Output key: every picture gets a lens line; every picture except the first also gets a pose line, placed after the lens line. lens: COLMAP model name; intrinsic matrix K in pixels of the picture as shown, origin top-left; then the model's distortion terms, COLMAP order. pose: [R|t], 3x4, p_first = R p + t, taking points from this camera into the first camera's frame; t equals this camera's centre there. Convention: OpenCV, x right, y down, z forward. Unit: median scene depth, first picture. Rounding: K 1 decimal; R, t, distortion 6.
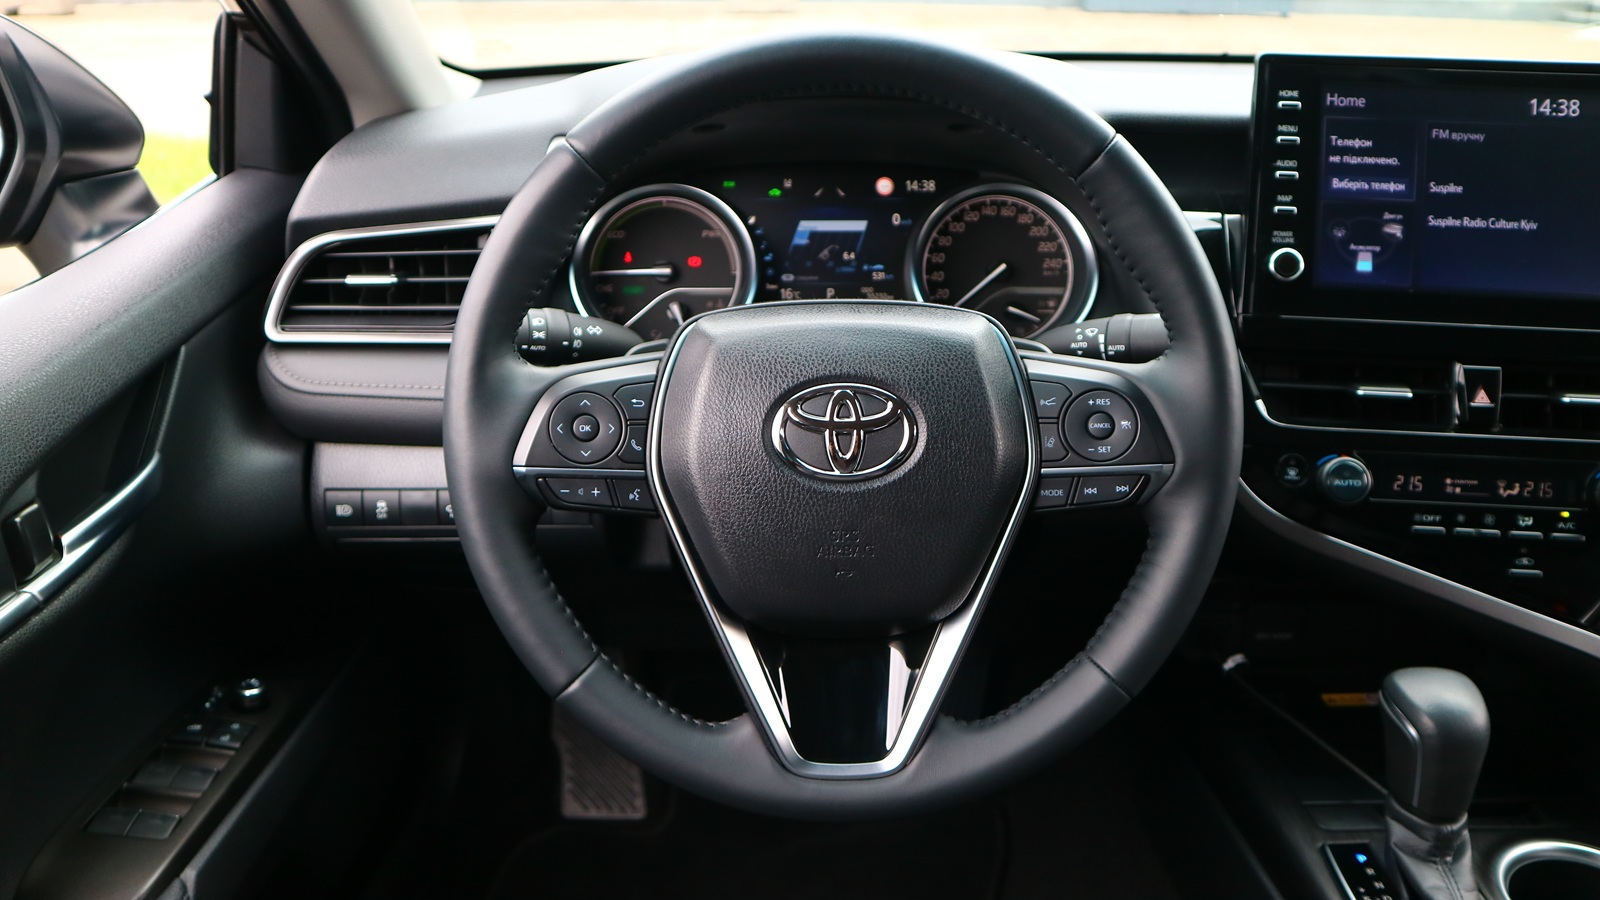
lens RADIAL K [[1199.4, 0, 791.5], [0, 1199.4, 461.0], [0, 0, 1]] dist [-0.095555, 0.069951]
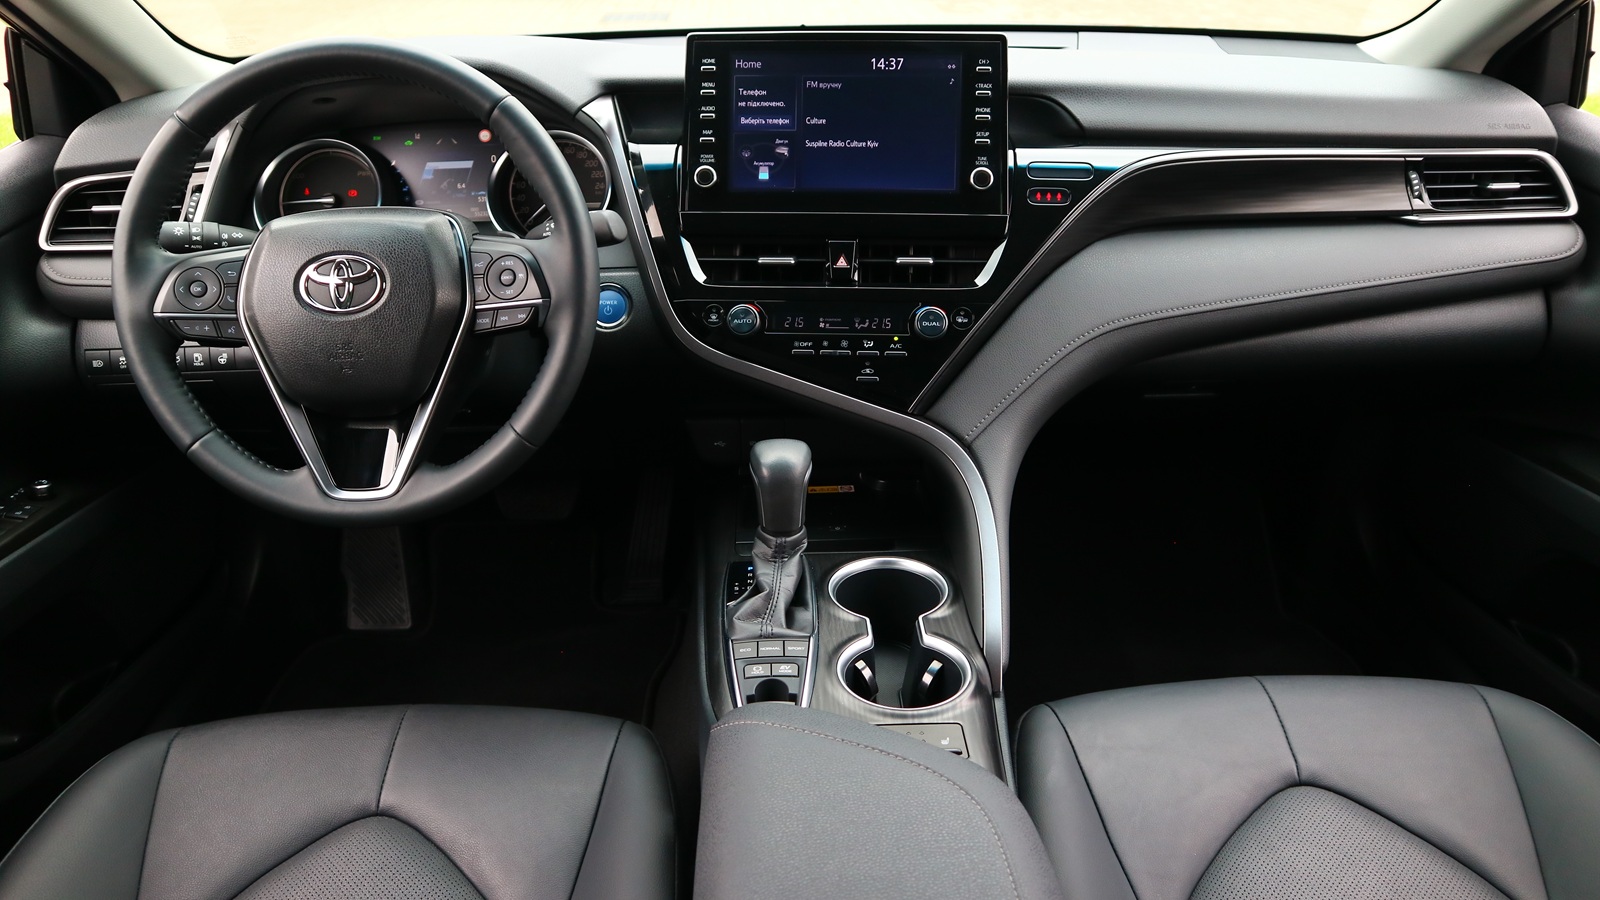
lens RADIAL K [[1199.4, 0, 804.8], [0, 1199.4, 454.8], [0, 0, 1]] dist [-0.095555, 0.069951]
pose [[0.999637, -0.025794, 0.007725, 0.524947], [0.025536, 0.999168, 0.031810, 0.138724], [-0.008539, -0.031602, 0.999464, -0.512696]]
